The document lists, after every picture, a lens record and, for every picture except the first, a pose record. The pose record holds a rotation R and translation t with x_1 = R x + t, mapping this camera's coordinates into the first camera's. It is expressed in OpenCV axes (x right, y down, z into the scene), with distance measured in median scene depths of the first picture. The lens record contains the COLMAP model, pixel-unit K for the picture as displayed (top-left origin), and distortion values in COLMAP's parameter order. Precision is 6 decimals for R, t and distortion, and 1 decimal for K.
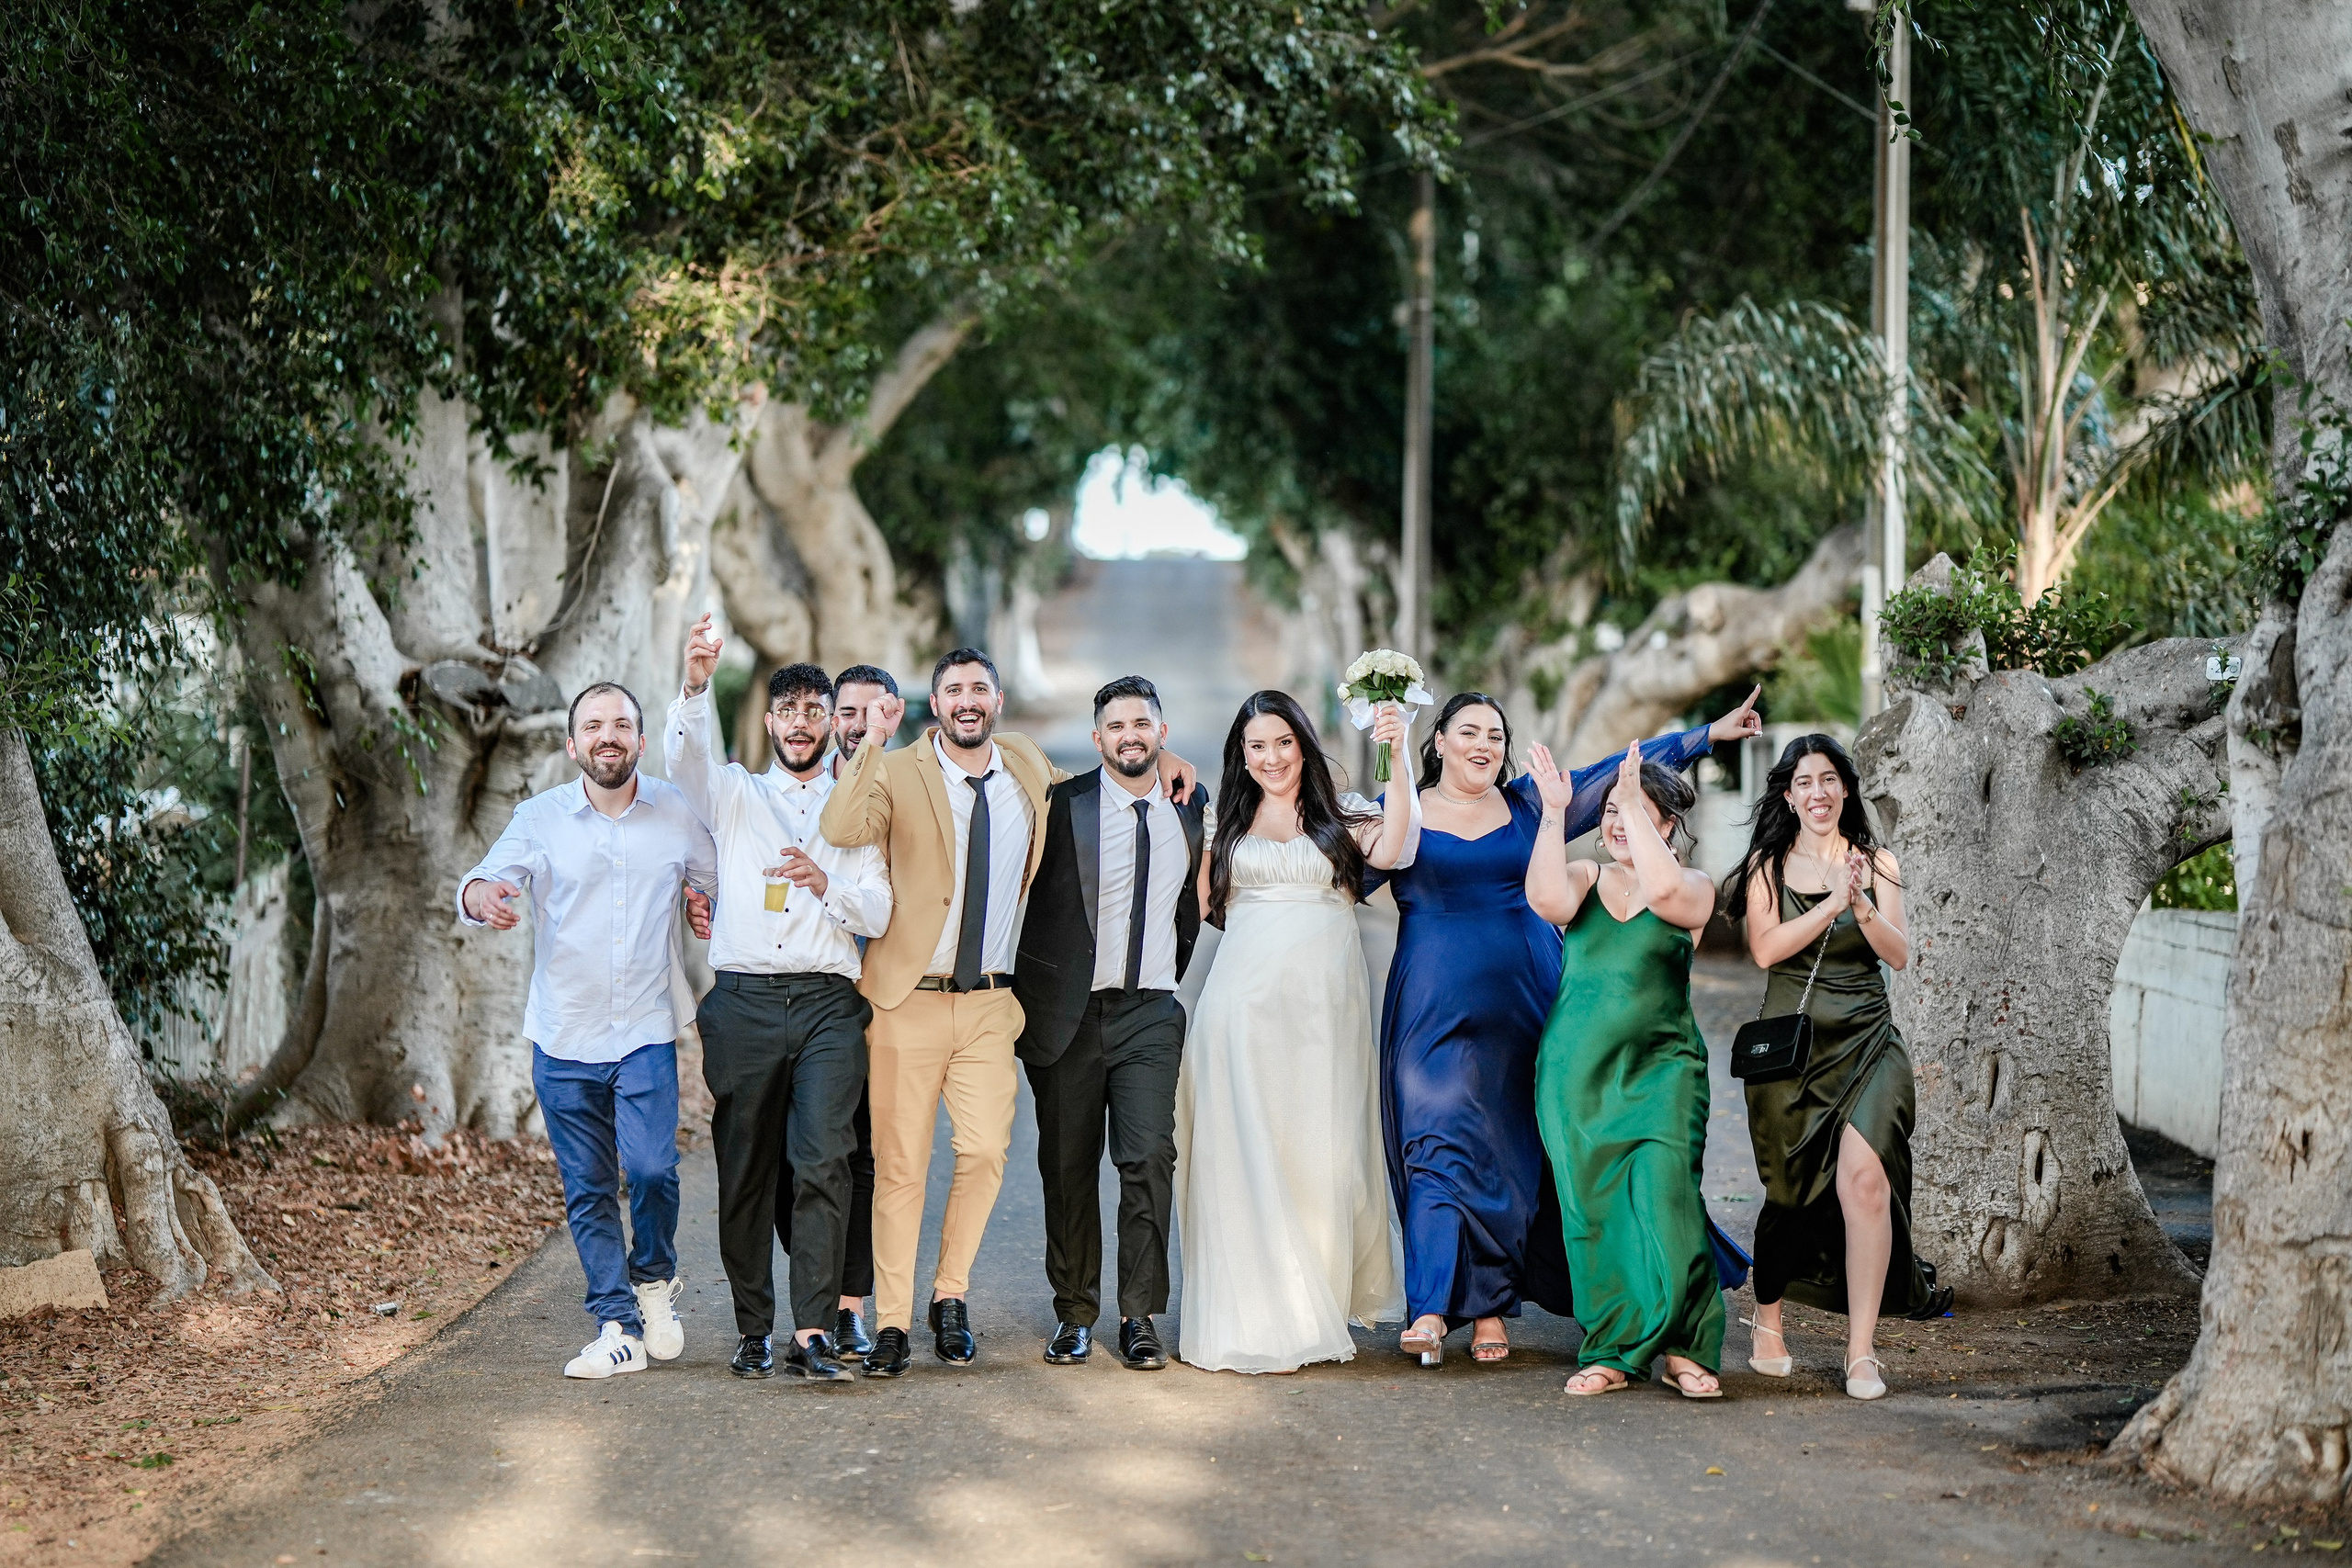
lens RADIAL K [[5835.2, 0, 1176.0], [0, 5835.2, 784.0], [0, 0, 1]] dist [0.064239, 0.869613]
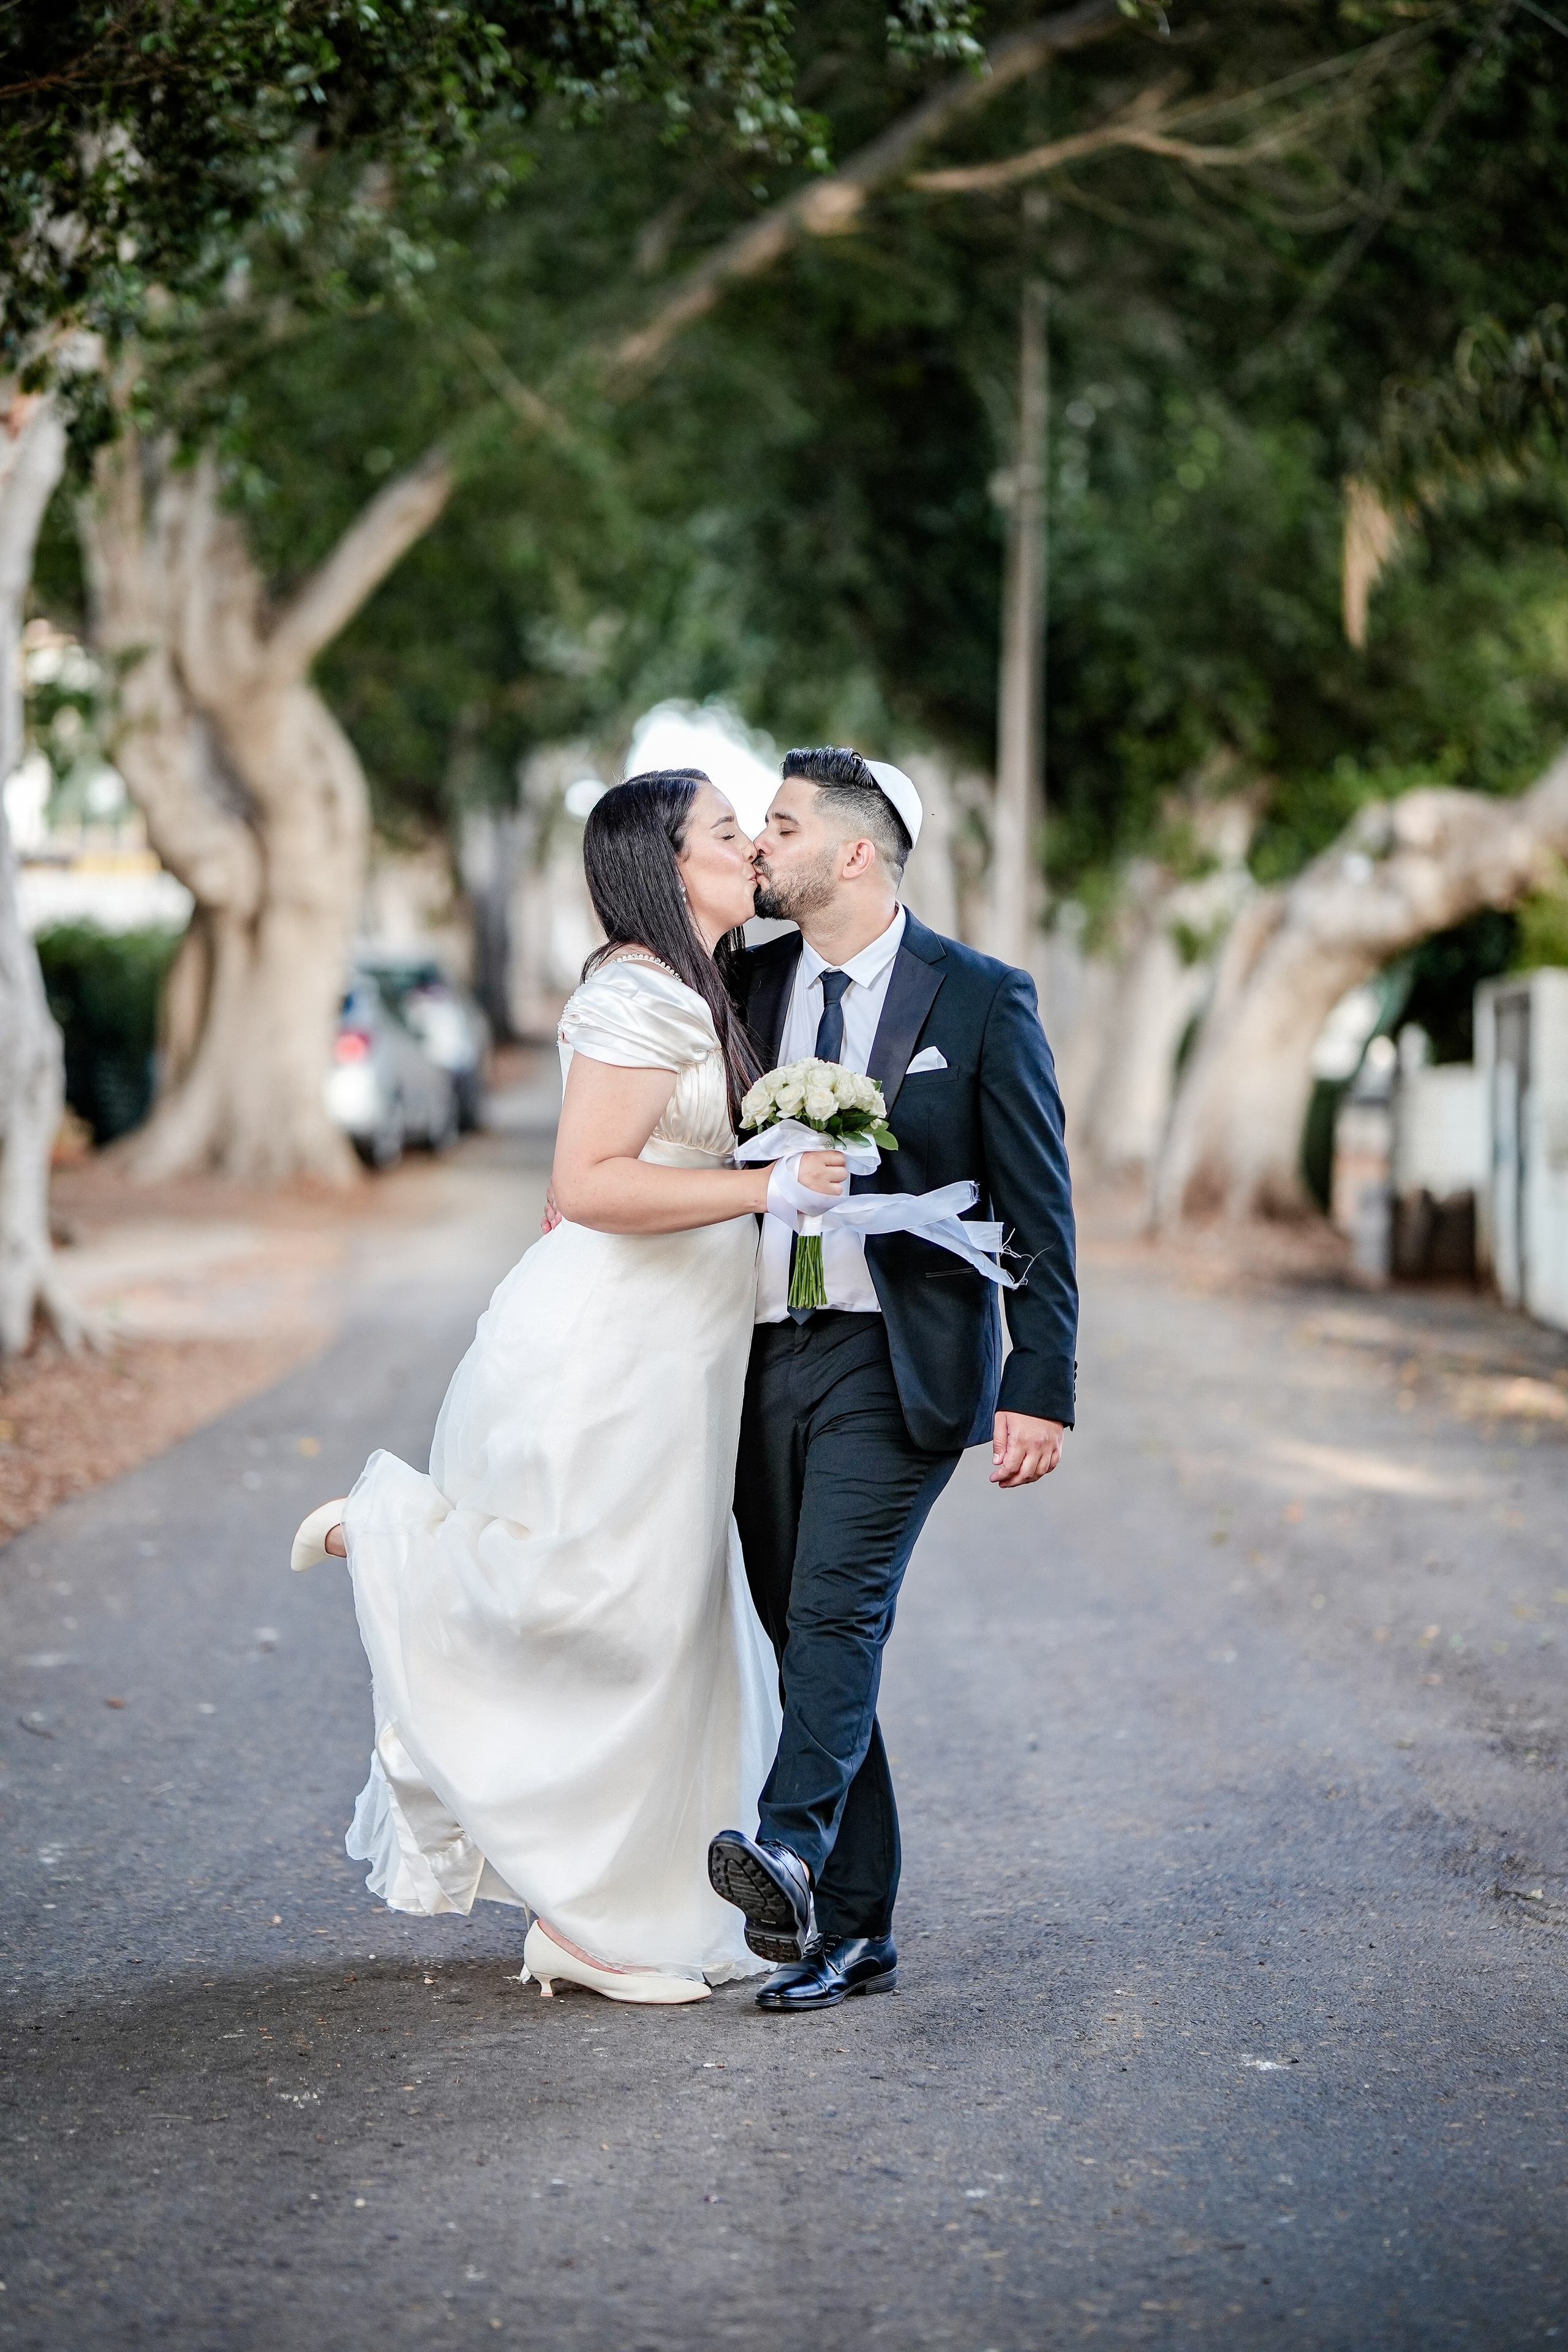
lens RADIAL K [[5835.8, 0, 784.0], [0, 5835.8, 1176.0], [0, 0, 1]] dist [0.064239, 0.869613]
pose [[0.999982, -0.000507, 0.006017, 0.006725], [0.000414, 0.999880, 0.015455, 0.005458], [-0.006024, -0.015452, 0.999862, 0.391607]]
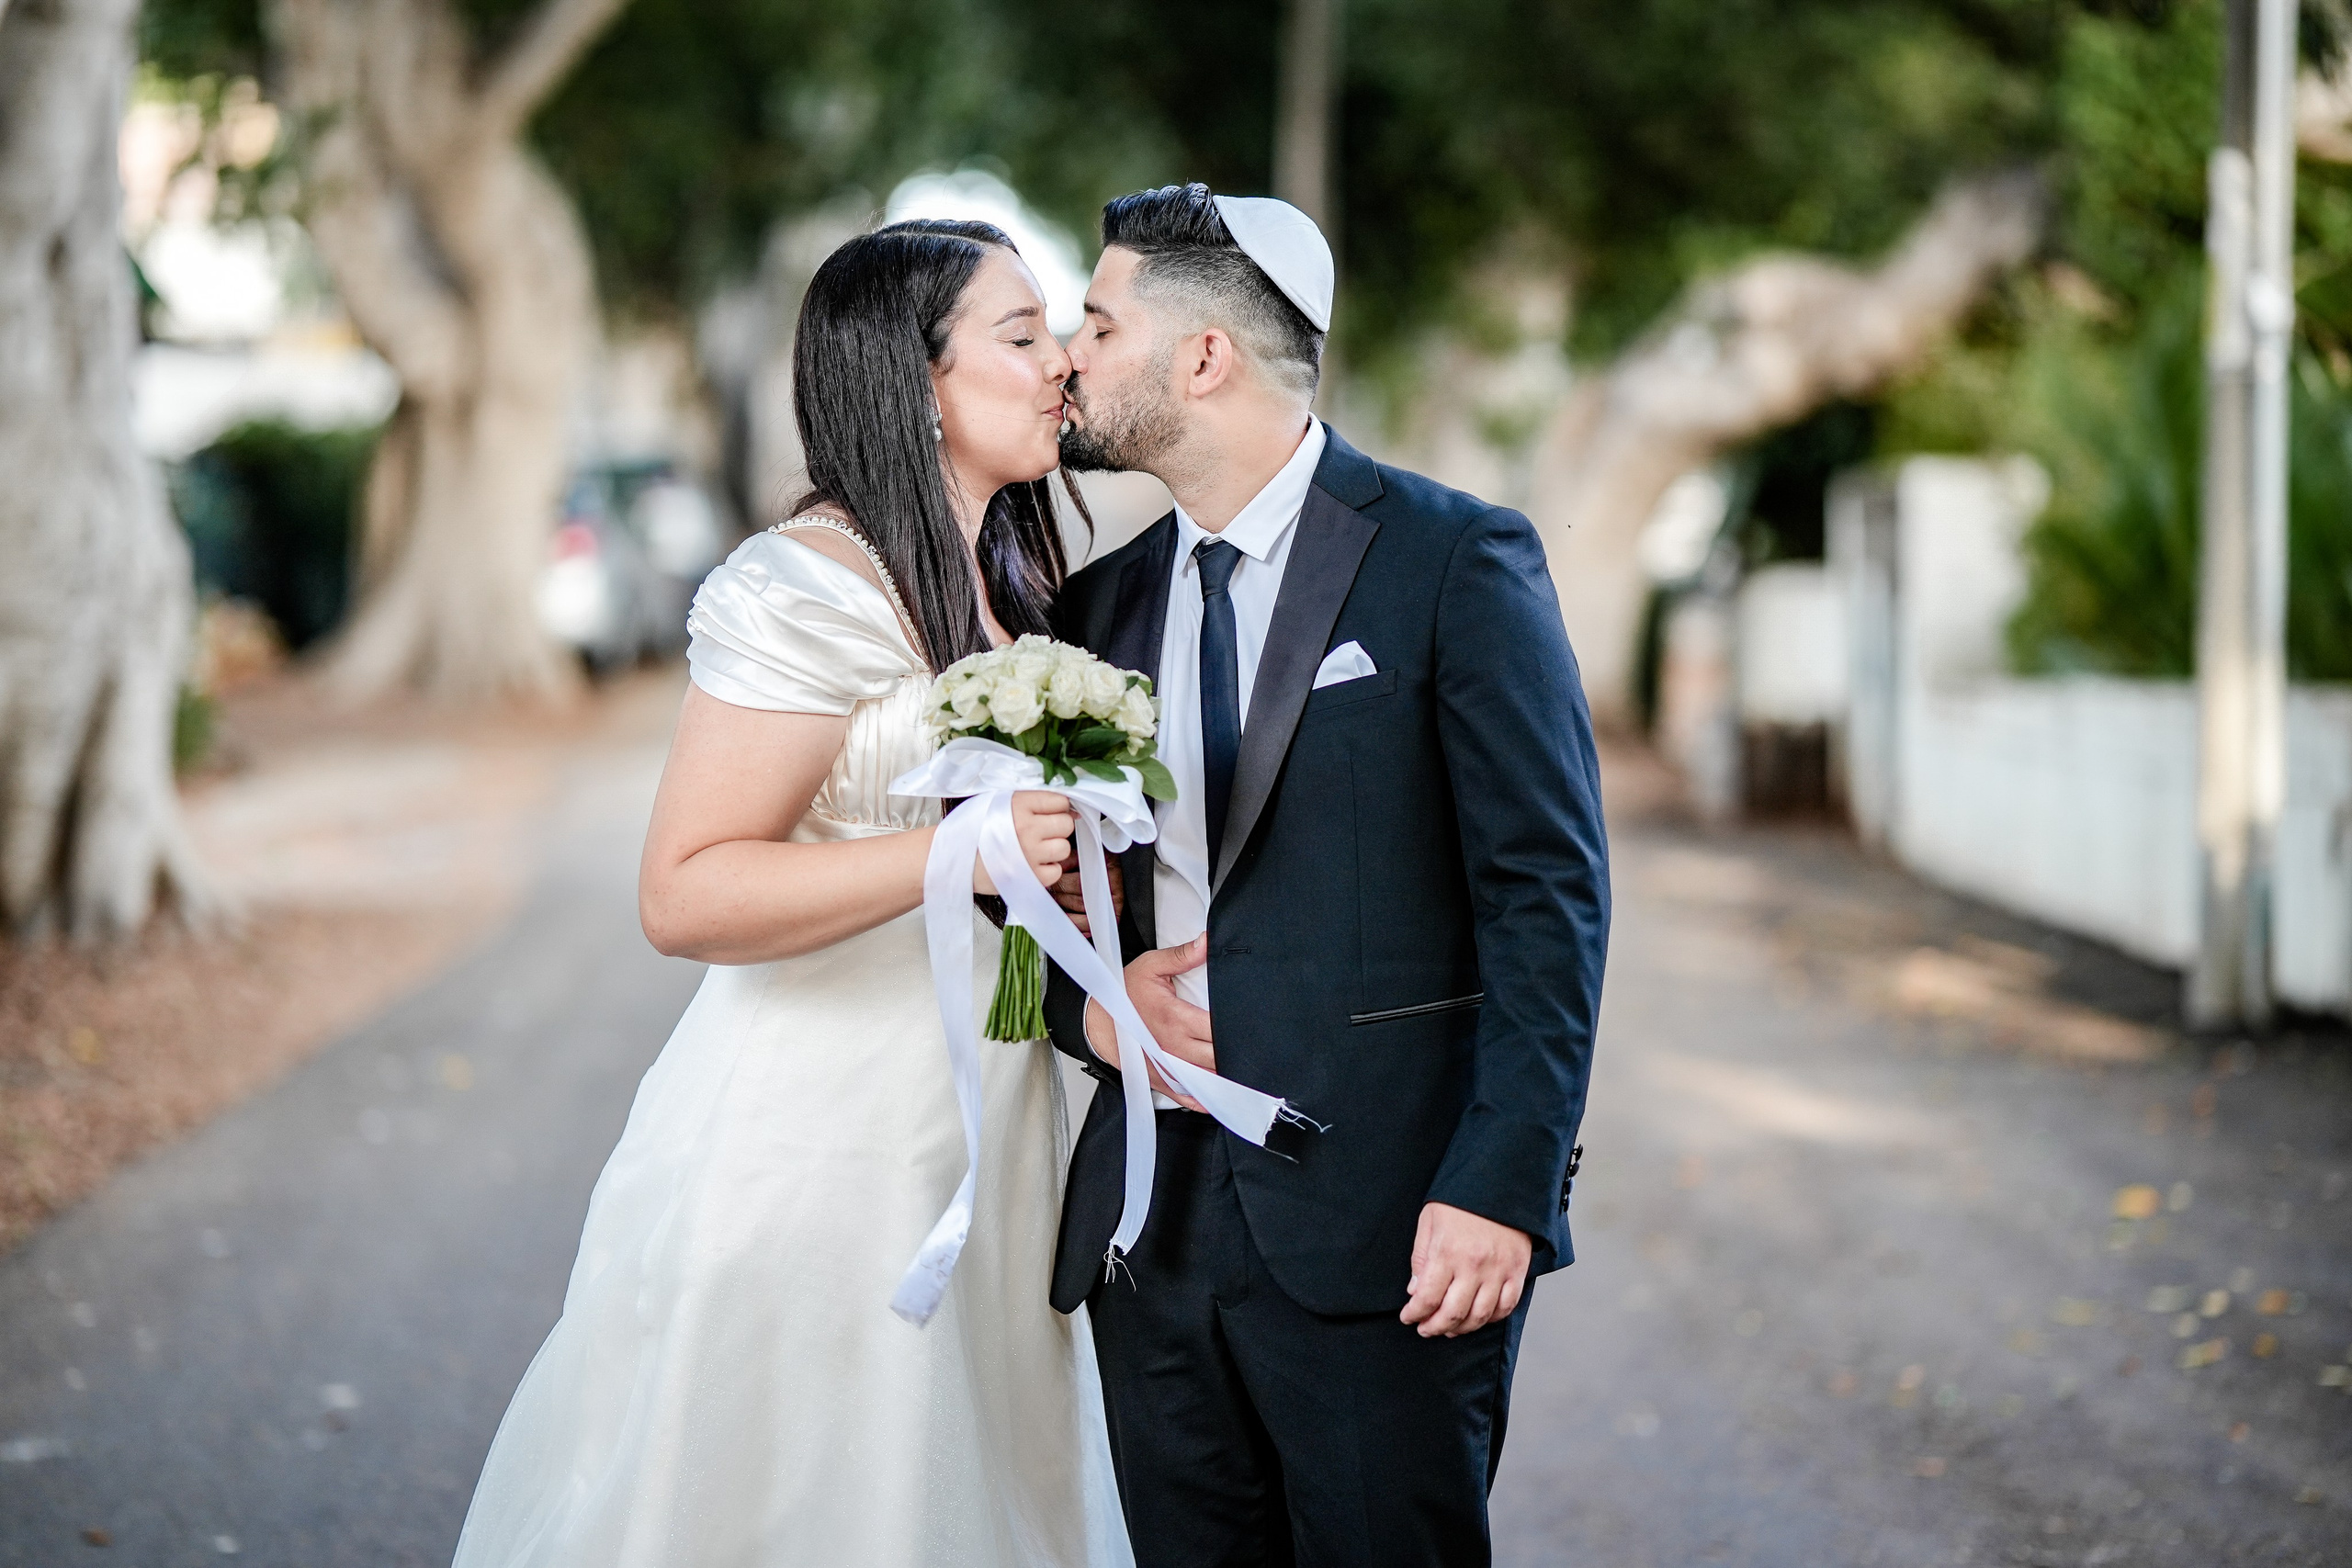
lens RADIAL K [[5835.2, 0, 1176.0], [0, 5835.2, 784.0], [0, 0, 1]] dist [0.064239, 0.869613]
pose [[0.999640, -0.004061, 0.026504, 0.008632], [0.003059, 0.999282, 0.037754, -0.000275], [-0.026638, -0.037660, 0.998936, 0.527025]]
